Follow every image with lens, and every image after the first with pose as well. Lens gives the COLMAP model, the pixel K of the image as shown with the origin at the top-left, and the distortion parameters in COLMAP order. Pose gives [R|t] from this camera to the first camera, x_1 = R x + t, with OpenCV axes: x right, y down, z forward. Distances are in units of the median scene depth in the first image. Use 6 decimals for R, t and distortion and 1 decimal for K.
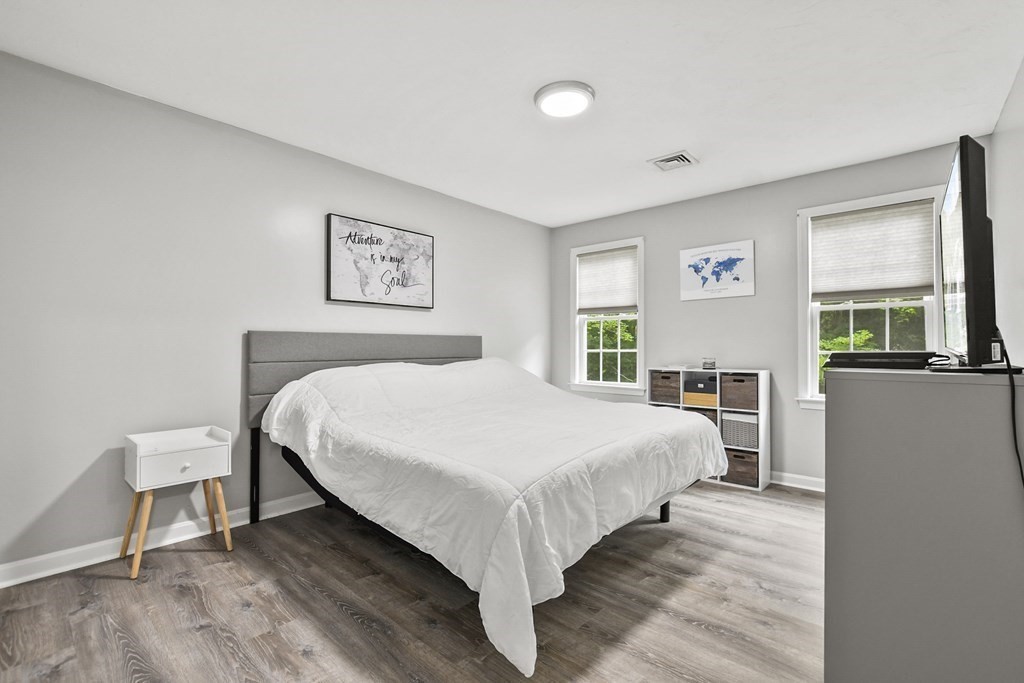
lens RADIAL K [[450.2, 0, 513.8], [0, 450.2, 346.1], [0, 0, 1]] dist [-0.015069, 0.005267]
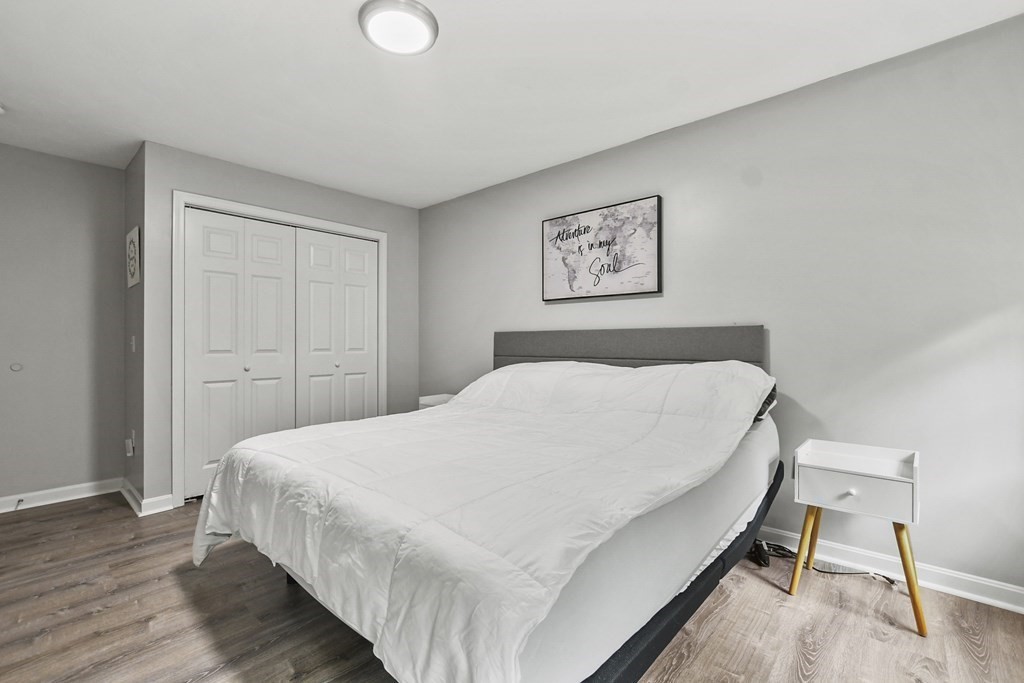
lens RADIAL K [[450.2, 0, 502.3], [0, 450.2, 343.3], [0, 0, 1]] dist [-0.015069, 0.005267]
pose [[-0.000343, -0.000071, -1.000000, 0.611110], [0.003734, 0.999993, -0.000072, -0.000367], [0.999993, -0.003734, -0.000343, 0.811123]]
